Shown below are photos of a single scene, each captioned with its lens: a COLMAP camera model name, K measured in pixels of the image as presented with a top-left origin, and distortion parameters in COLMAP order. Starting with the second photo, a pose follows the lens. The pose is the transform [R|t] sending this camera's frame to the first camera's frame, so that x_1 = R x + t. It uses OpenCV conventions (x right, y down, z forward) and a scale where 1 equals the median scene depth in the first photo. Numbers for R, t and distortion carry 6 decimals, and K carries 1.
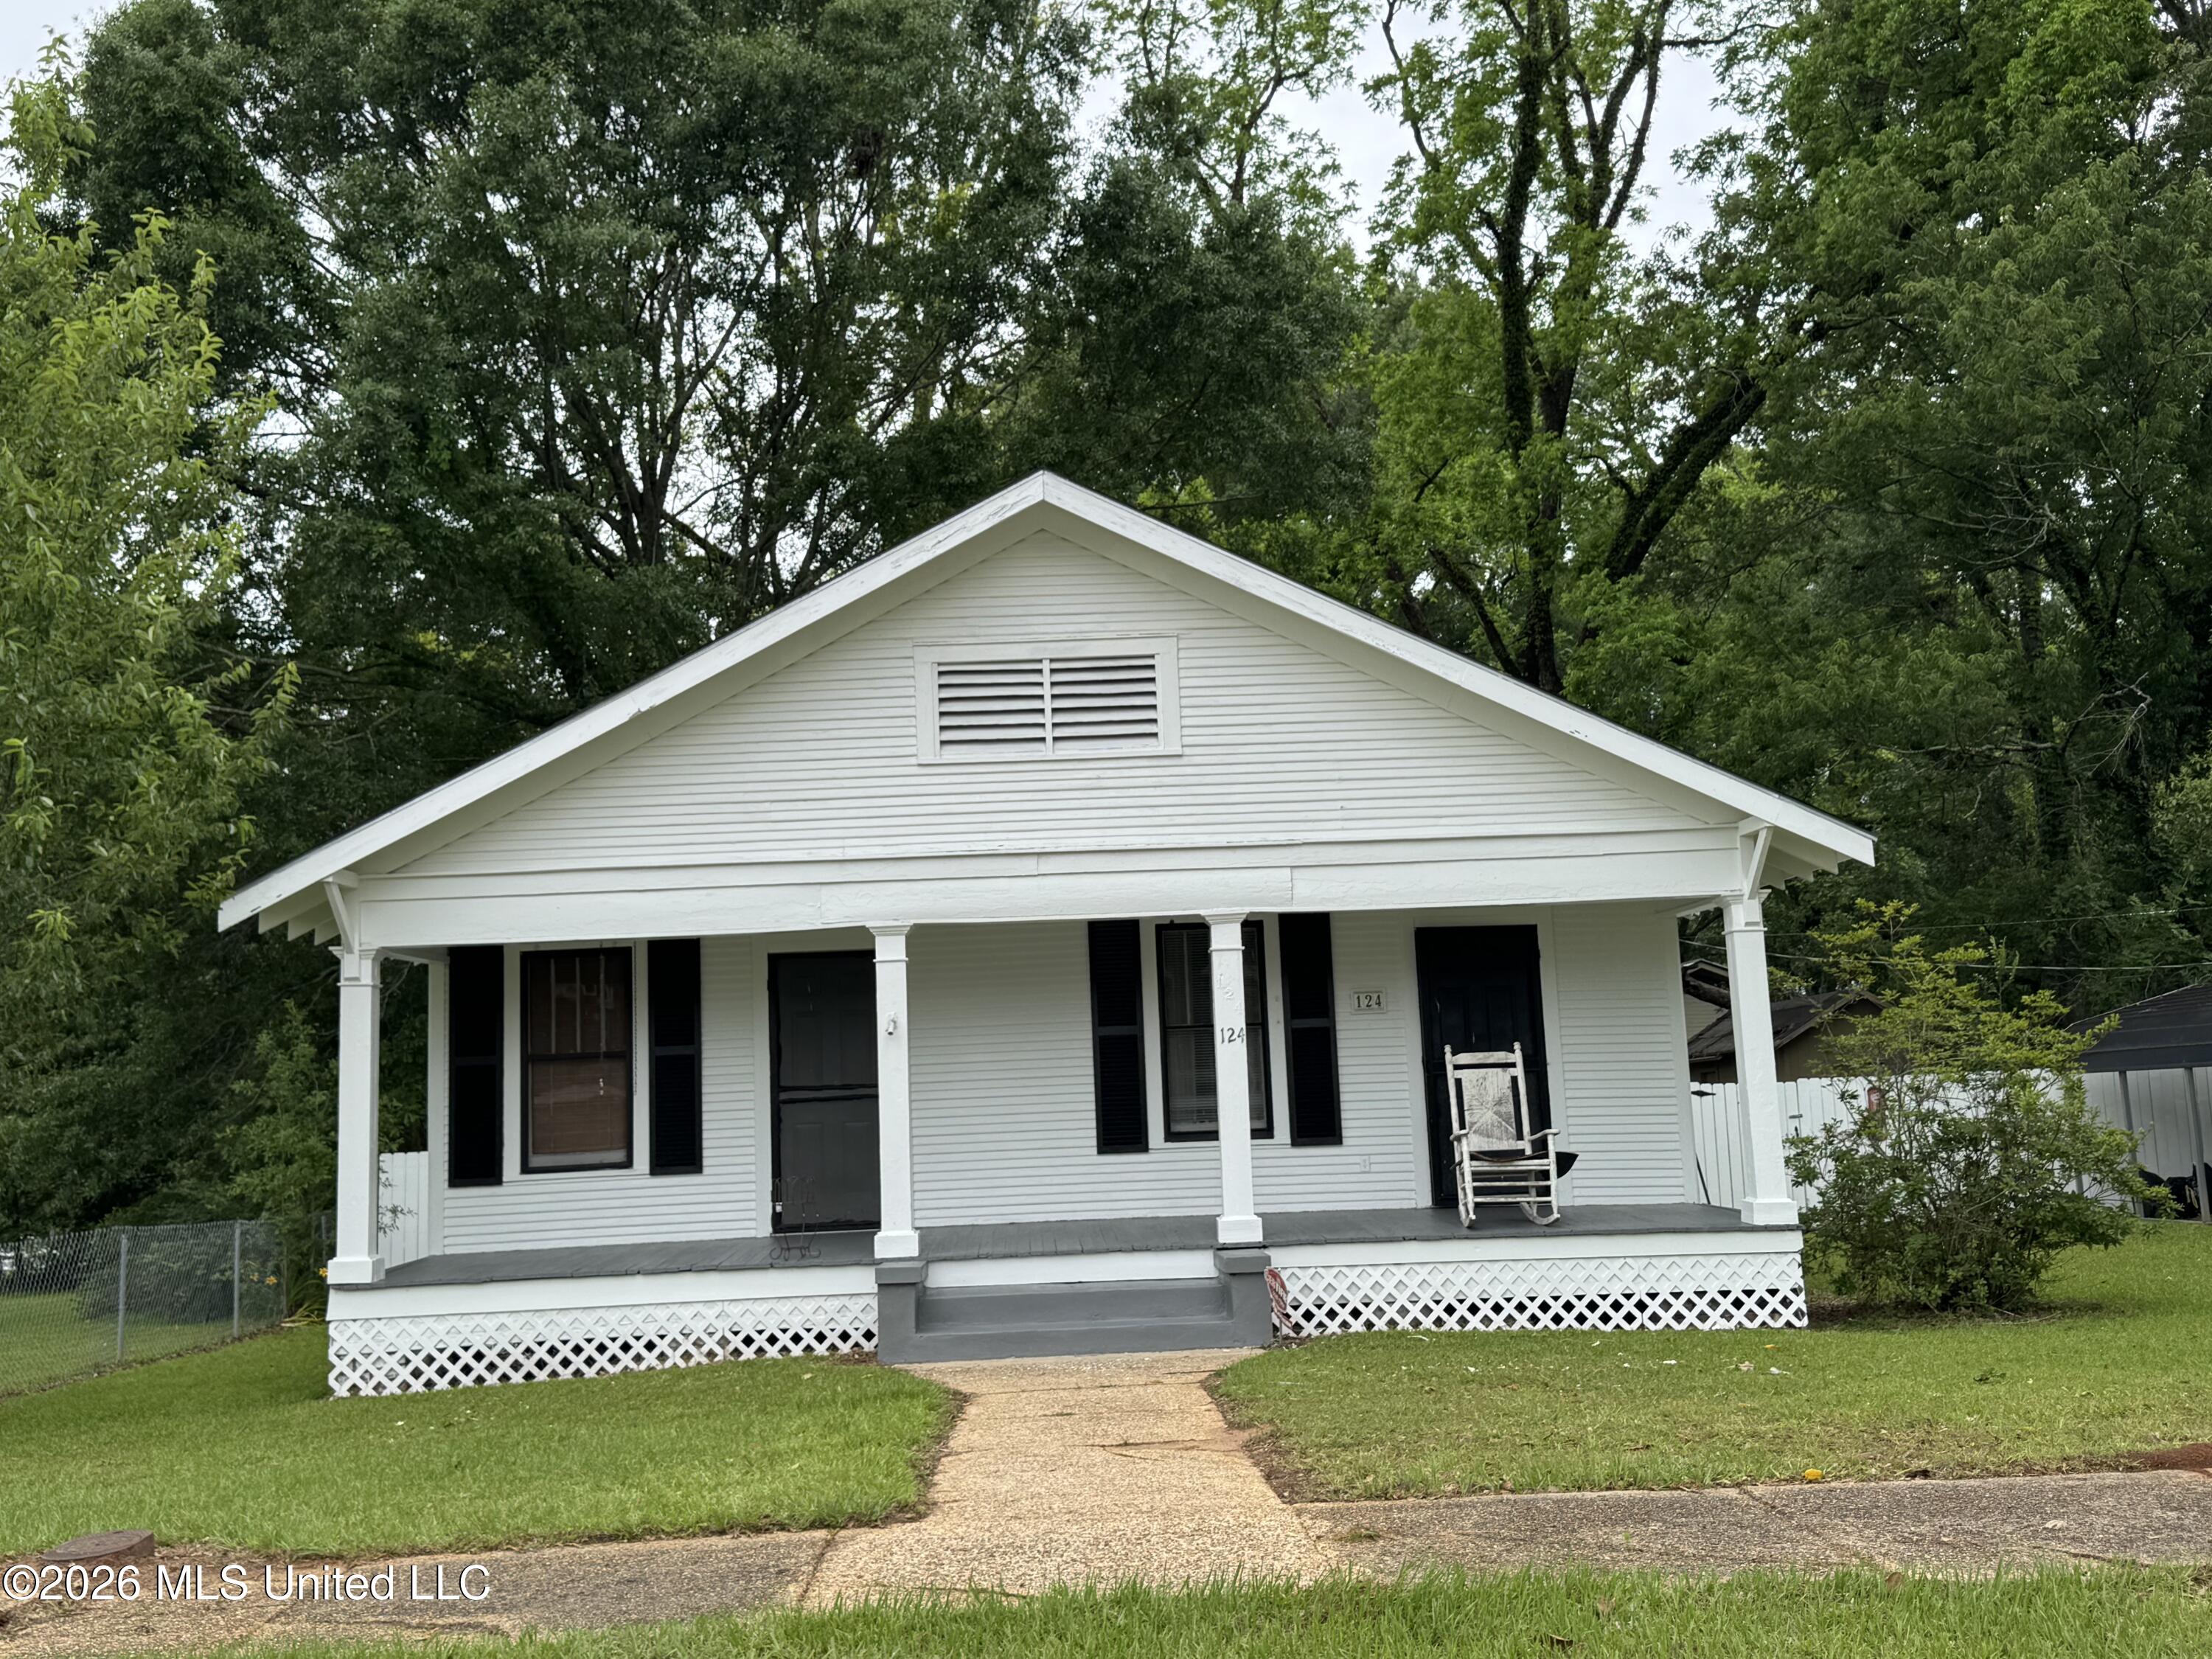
lens RADIAL K [[2332.9, 0, 1097.5], [0, 2332.9, 821.0], [0, 0, 1]] dist [0.181396, -0.423879]
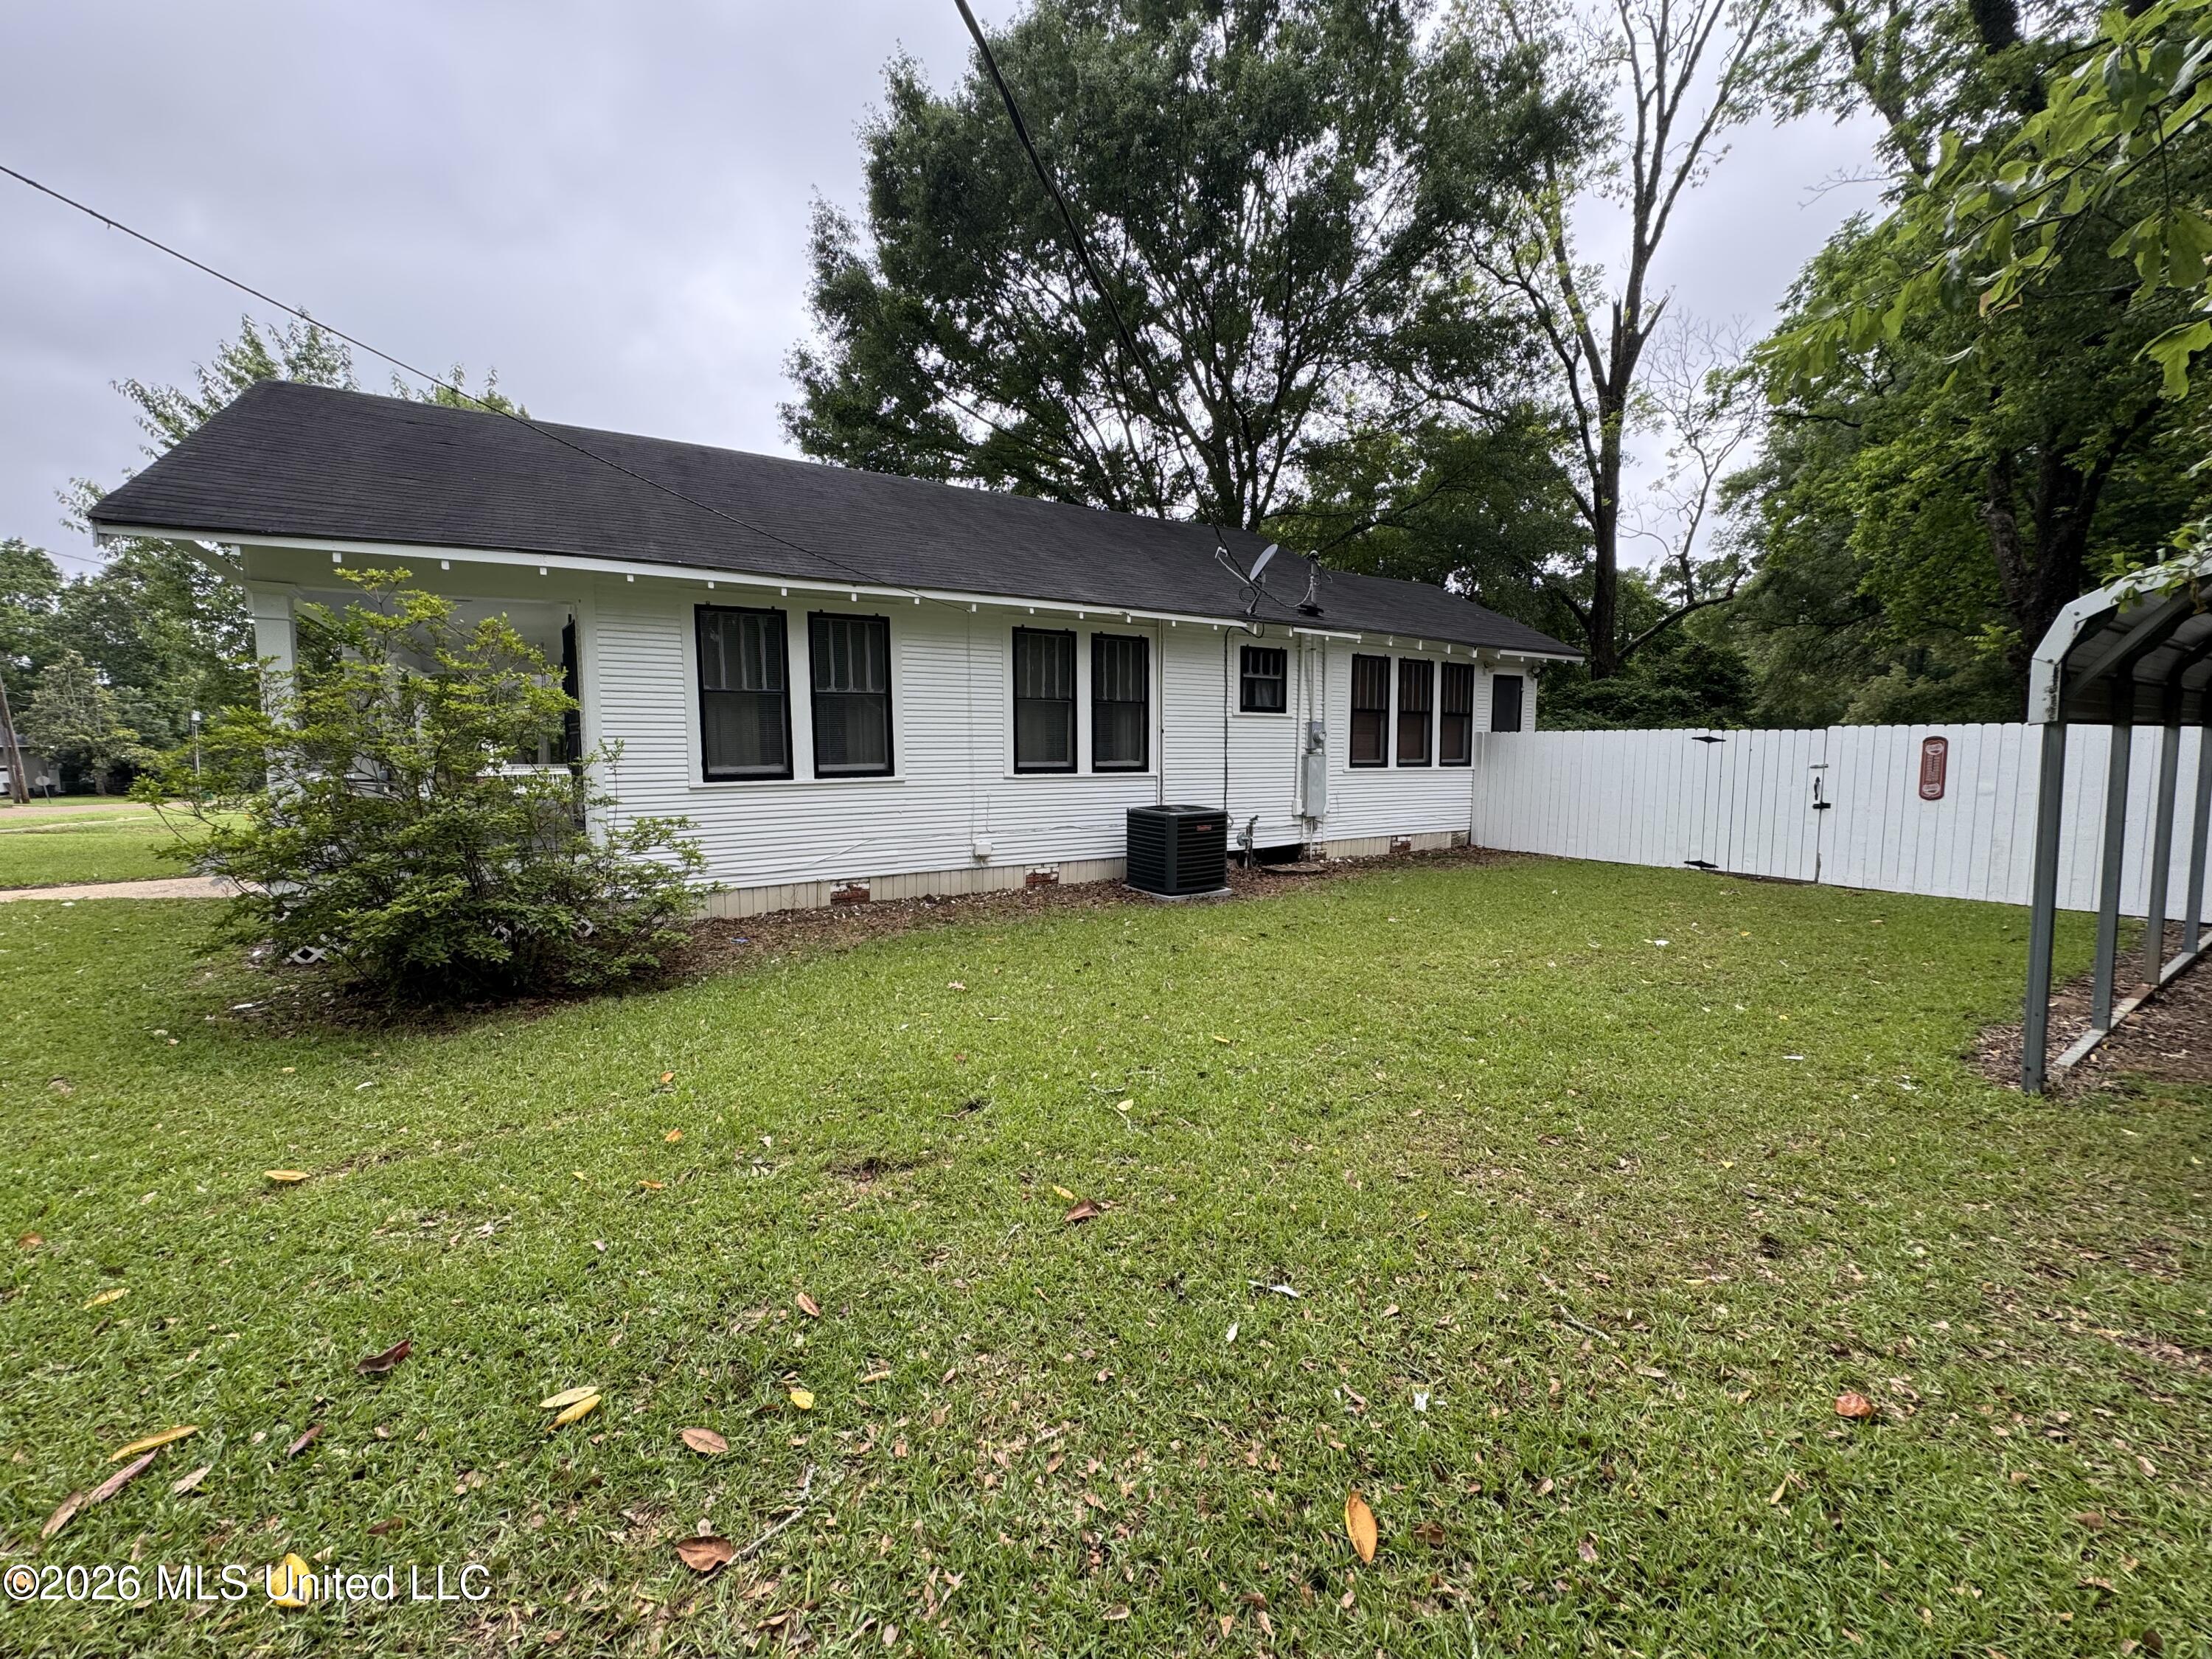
lens RADIAL K [[869.8, 0, 1110.8], [0, 869.8, 822.6], [0, 0, 1]] dist [0.000200, -0.002714]
pose [[0.518713, 0.114006, -0.847313, 0.853979], [0.097687, 0.976675, 0.191214, 0.103190], [0.849349, -0.181957, 0.495477, 1.134166]]
